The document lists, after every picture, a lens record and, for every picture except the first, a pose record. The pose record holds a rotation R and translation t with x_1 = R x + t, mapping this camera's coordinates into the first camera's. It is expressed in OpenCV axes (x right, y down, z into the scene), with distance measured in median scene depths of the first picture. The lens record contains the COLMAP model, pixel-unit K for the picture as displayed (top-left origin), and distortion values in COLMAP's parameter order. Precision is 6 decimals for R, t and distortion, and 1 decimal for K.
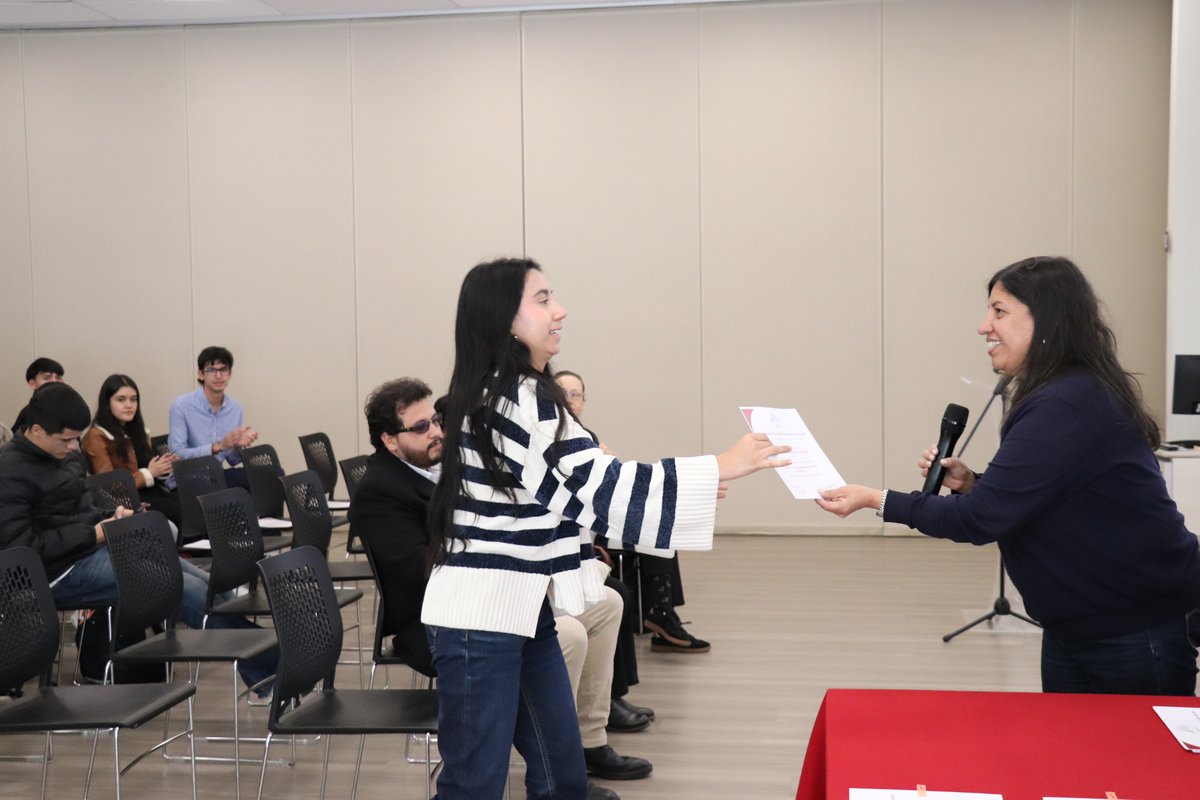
lens RADIAL K [[1790.7, 0, 600.0], [0, 1790.7, 400.0], [0, 0, 1]] dist [0.026444, 0.051507]
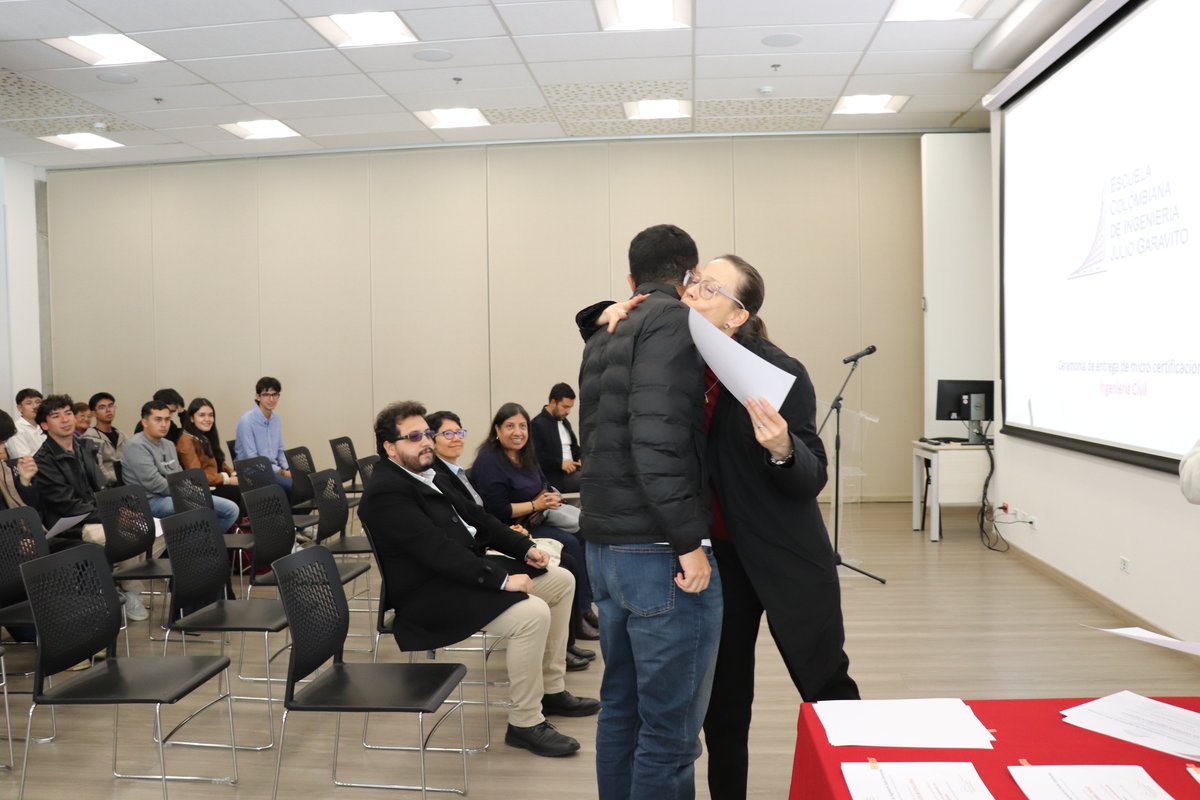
lens RADIAL K [[1043.4, 0, 593.1], [0, 1043.4, 412.0], [0, 0, 1]] dist [-0.170335, 0.118985]
pose [[0.997842, -0.006412, 0.065349, -0.019271], [0.006116, 0.999970, 0.004723, -0.005658], [-0.065377, -0.004313, 0.997851, 0.230477]]
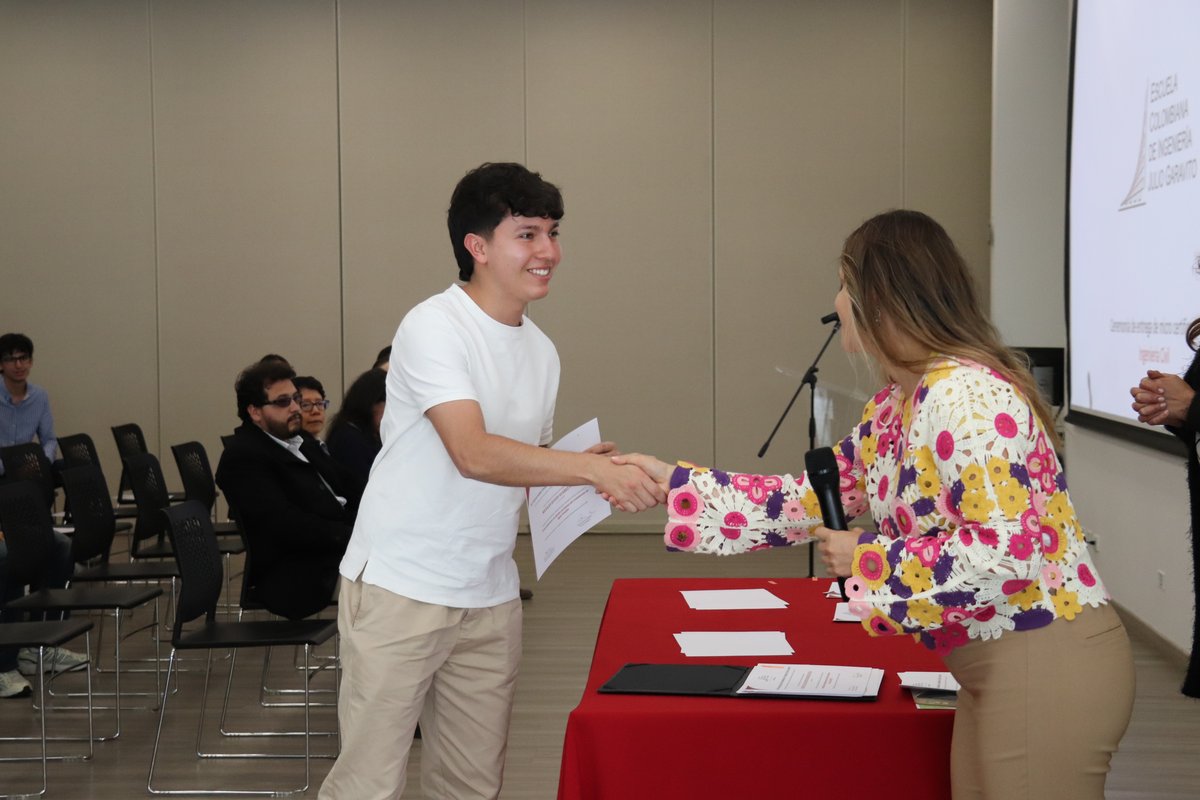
lens RADIAL K [[2464.0, 0, 600.0], [0, 2464.0, 400.0], [0, 0, 1]] dist [0.340357, -0.071150]
pose [[0.995692, 0.001613, 0.092707, -0.037234], [-0.000645, 0.999945, -0.010471, 0.024837], [-0.092719, 0.010366, 0.995638, -0.478045]]
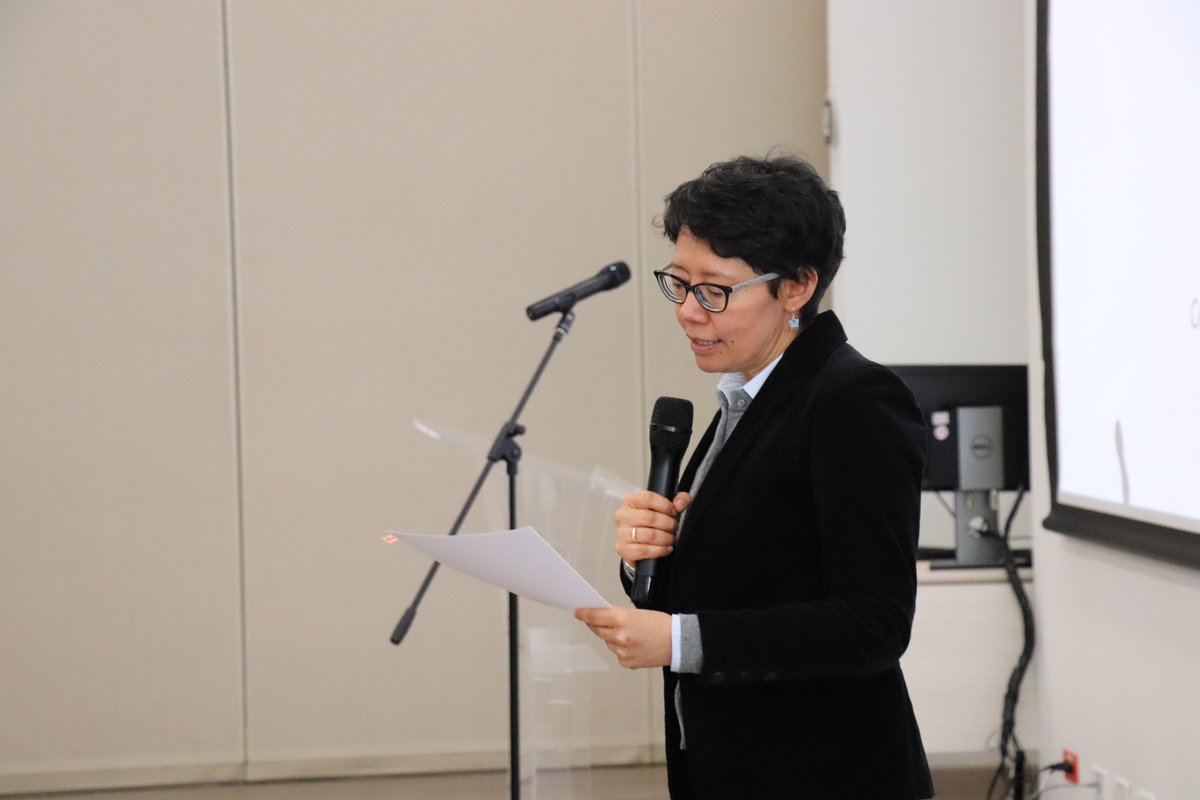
lens RADIAL K [[3698.7, 0, 628.3], [0, 3698.7, 401.2], [0, 0, 1]] dist [0.604251, 0.633069]
pose [[0.963575, -0.018811, 0.266774, 0.008794], [0.023584, 0.999614, -0.014696, -0.003770], [-0.266395, 0.020452, 0.963647, 0.114984]]
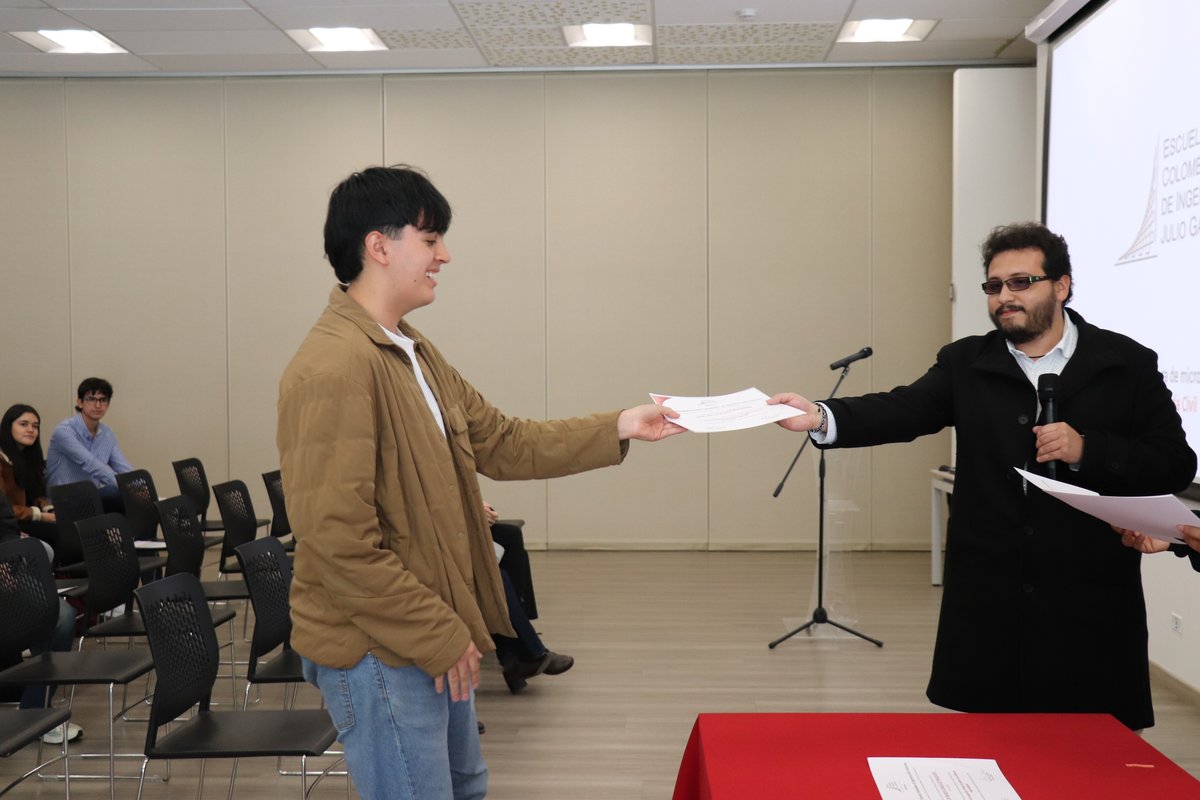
lens RADIAL K [[1528.4, 0, 605.3], [0, 1528.4, 414.5], [0, 0, 1]] dist [0.010328, 0.086843]
pose [[0.993806, 0.004667, 0.111034, -0.016158], [-0.003627, 0.999948, -0.009563, -0.000363], [-0.111073, 0.009101, 0.993771, 0.076716]]
